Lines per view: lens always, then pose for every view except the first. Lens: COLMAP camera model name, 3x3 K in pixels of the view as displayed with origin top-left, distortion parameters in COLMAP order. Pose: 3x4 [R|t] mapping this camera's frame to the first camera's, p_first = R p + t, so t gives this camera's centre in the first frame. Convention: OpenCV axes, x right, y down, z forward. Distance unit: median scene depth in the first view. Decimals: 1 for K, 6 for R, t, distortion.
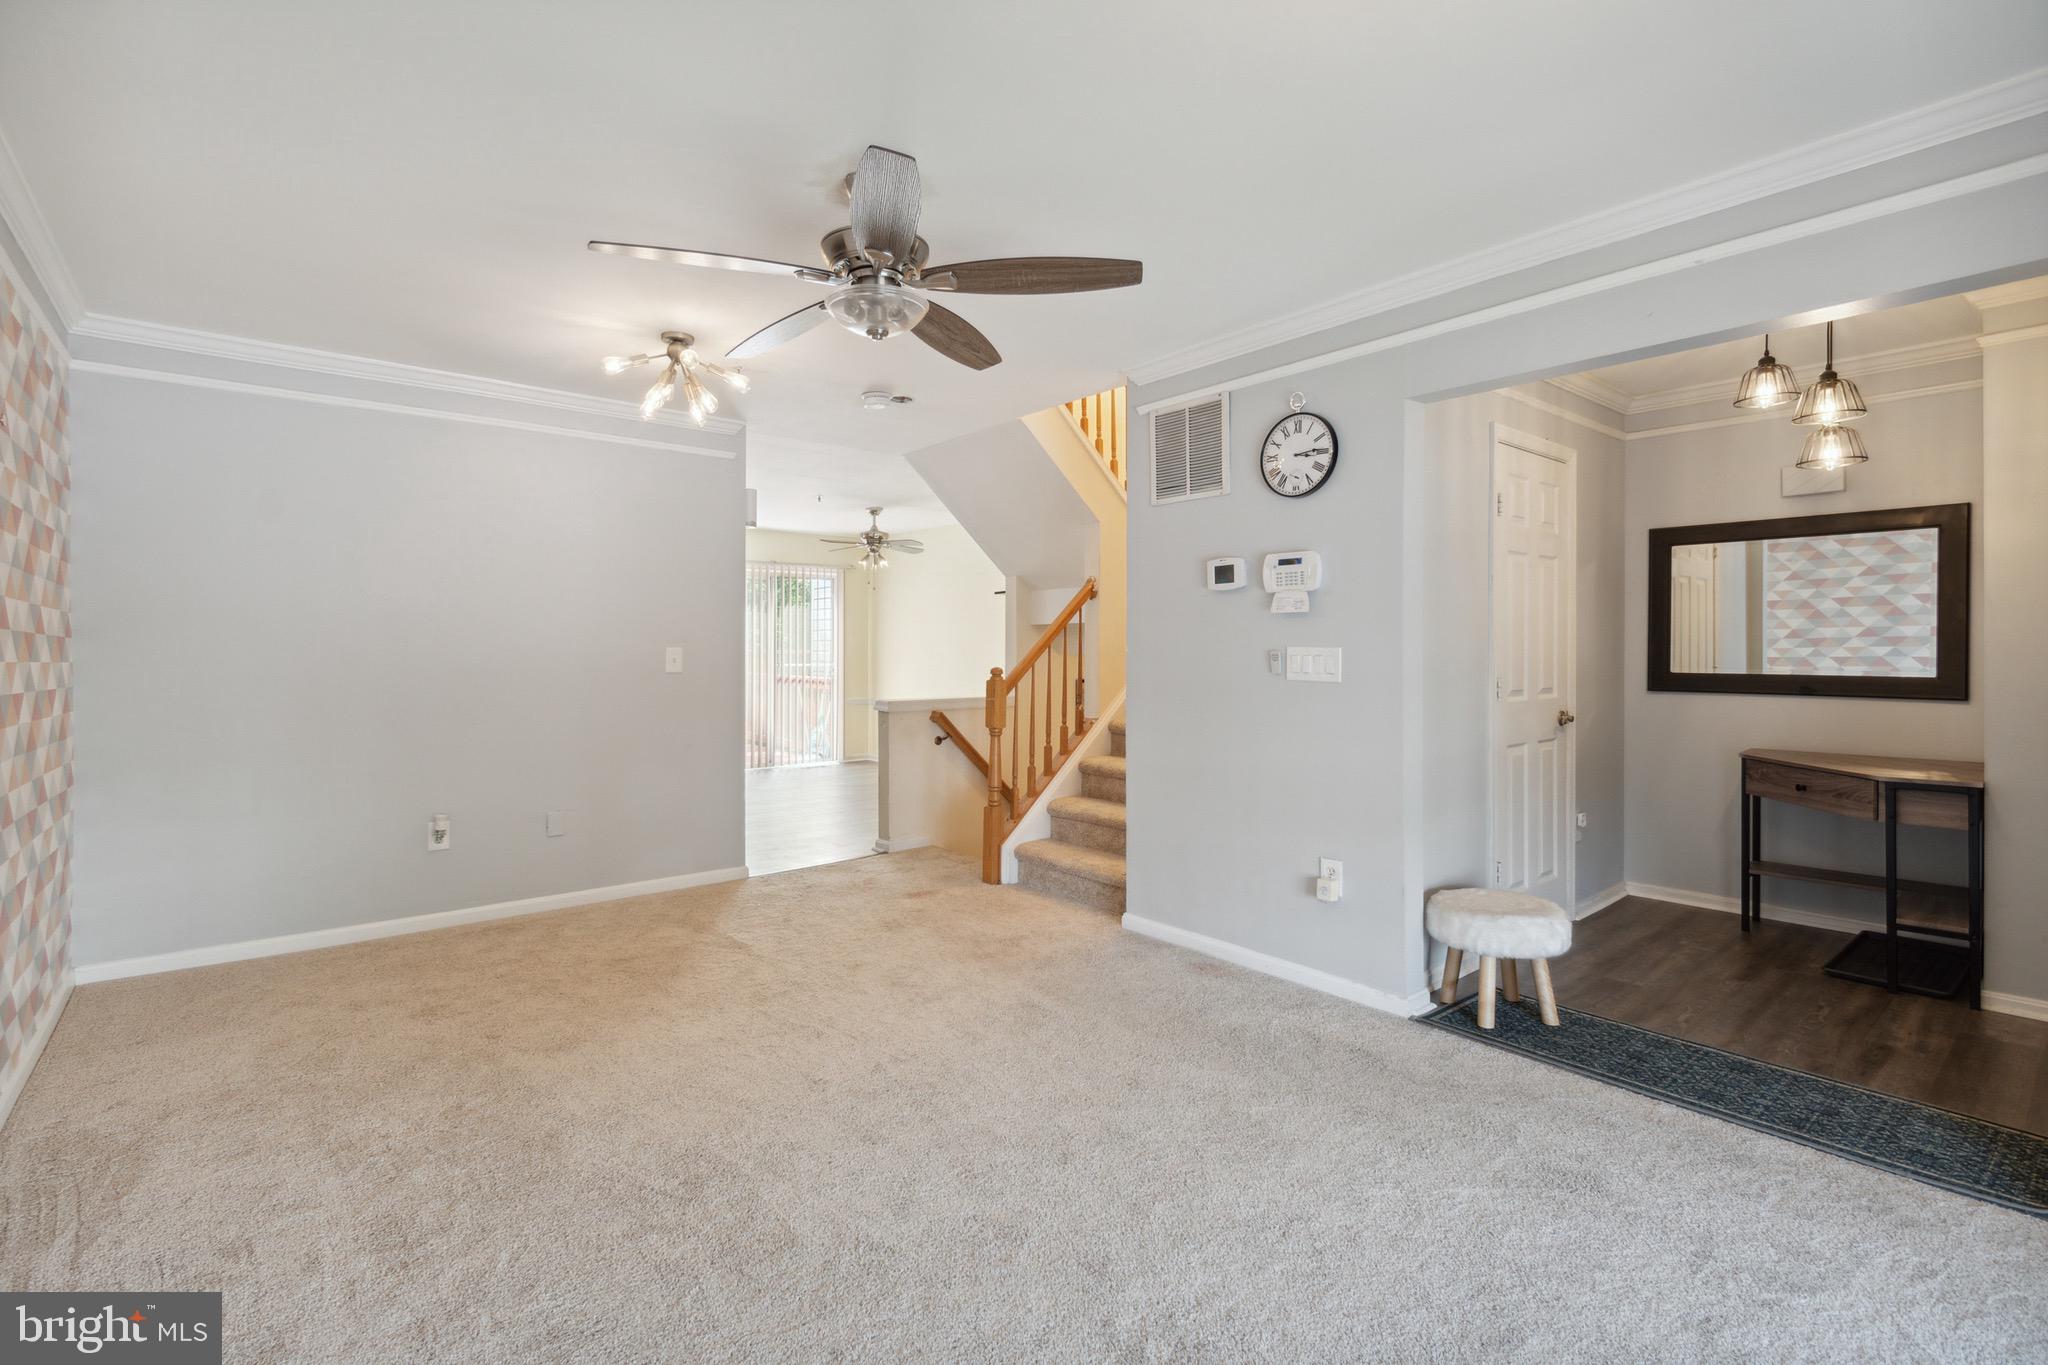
lens RADIAL K [[919.6, 0, 999.9], [0, 919.6, 650.0], [0, 0, 1]] dist [-0.000875, 0.000019]
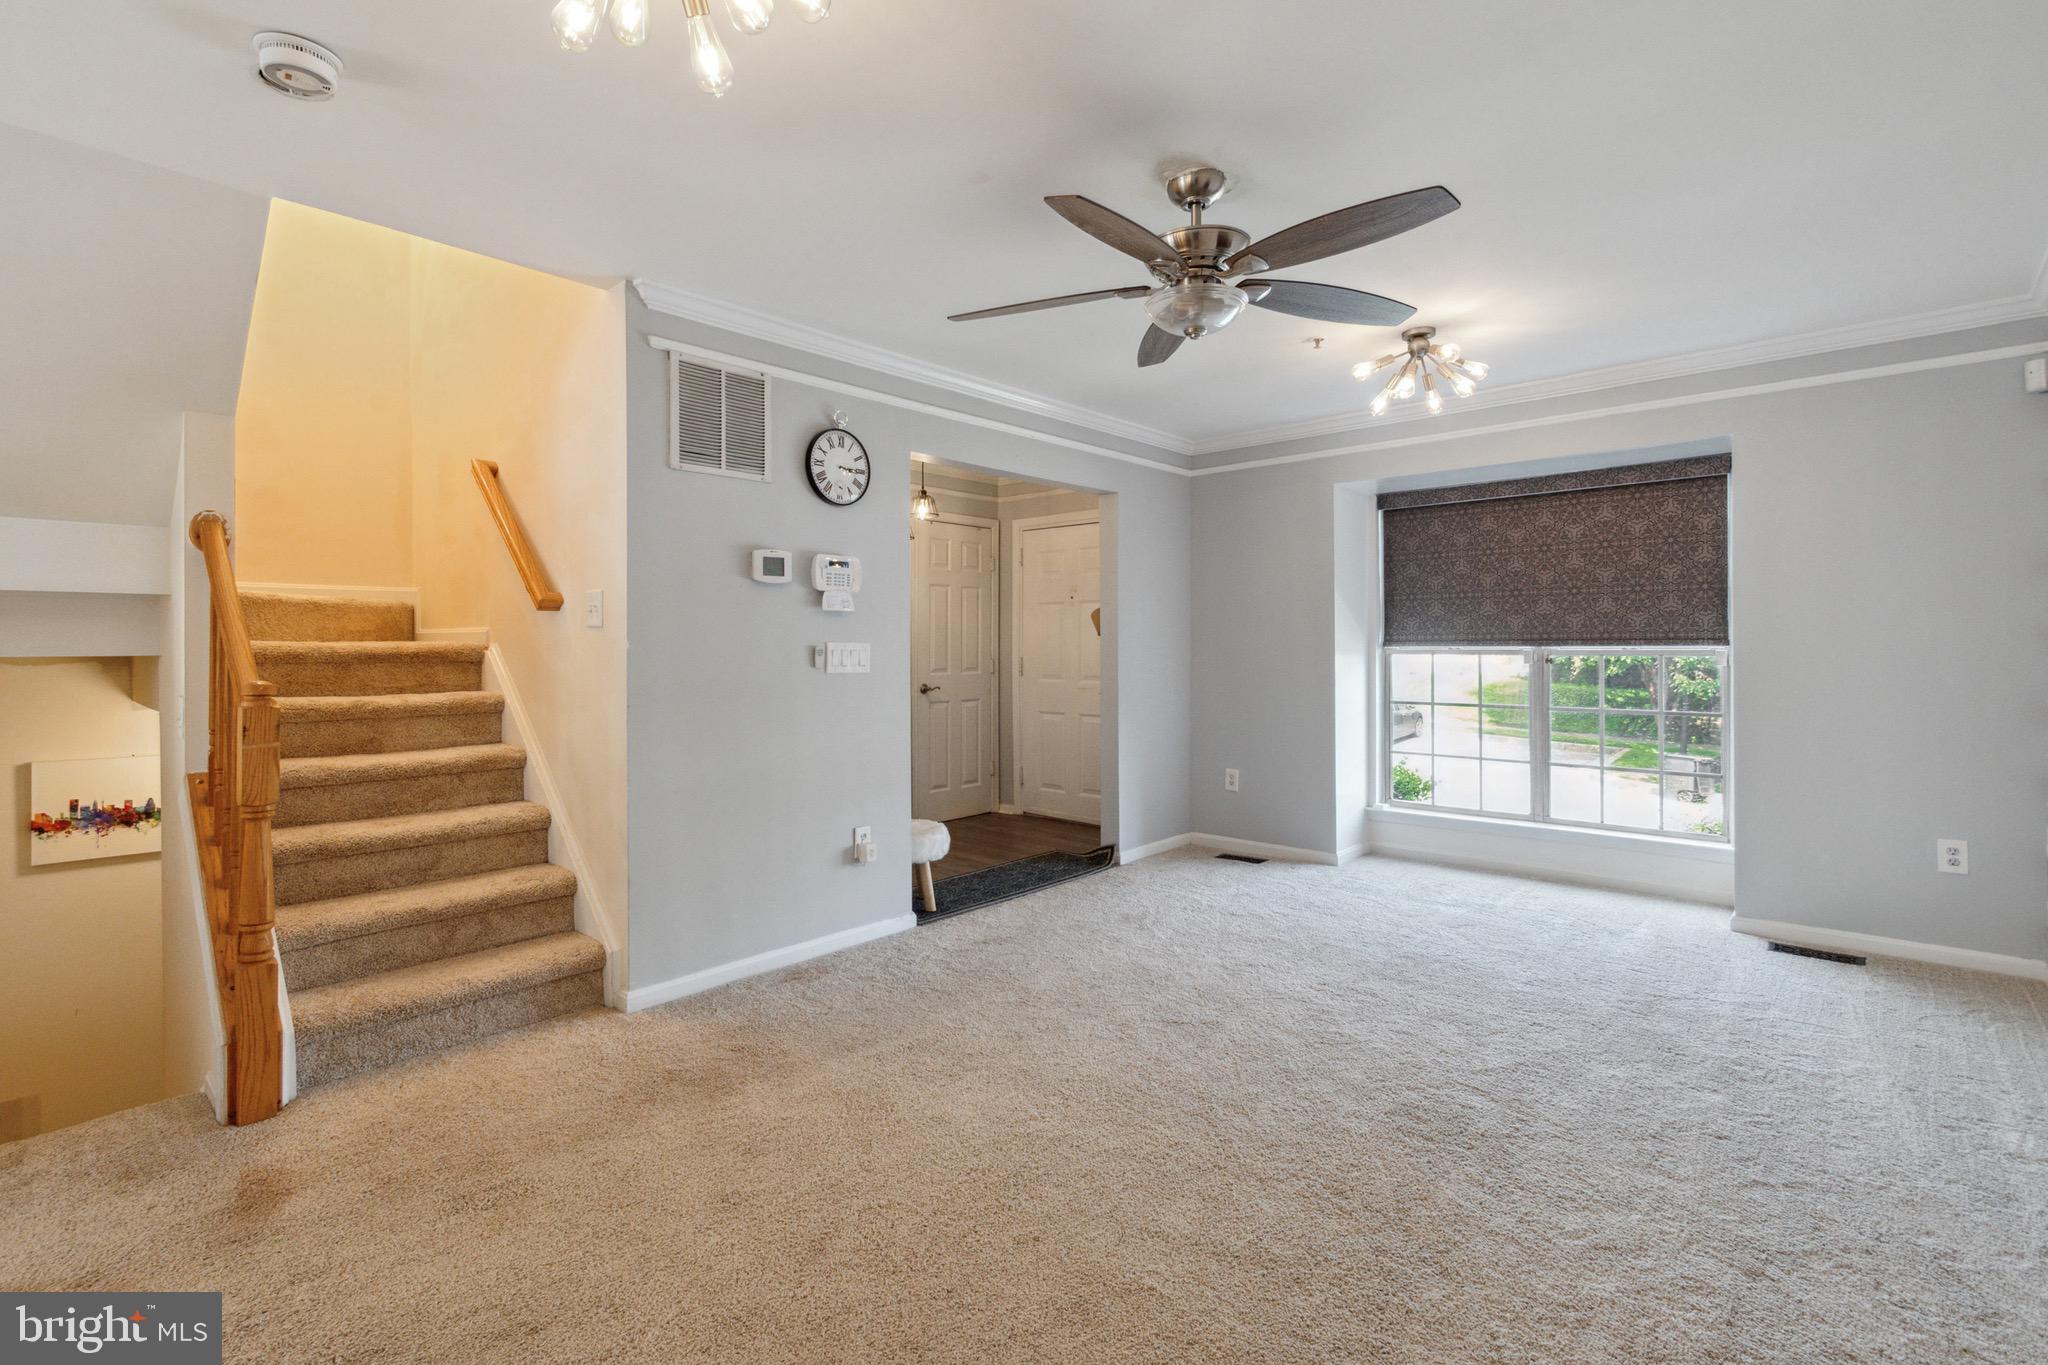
lens RADIAL K [[919.6, 0, 999.9], [0, 919.6, 650.0], [0, 0, 1]] dist [-0.000875, 0.000019]
pose [[-0.131039, -0.003657, 0.991371, -0.774548], [0.003166, 0.999987, 0.004108, 0.001549], [-0.991372, 0.003677, -0.131025, 0.939154]]
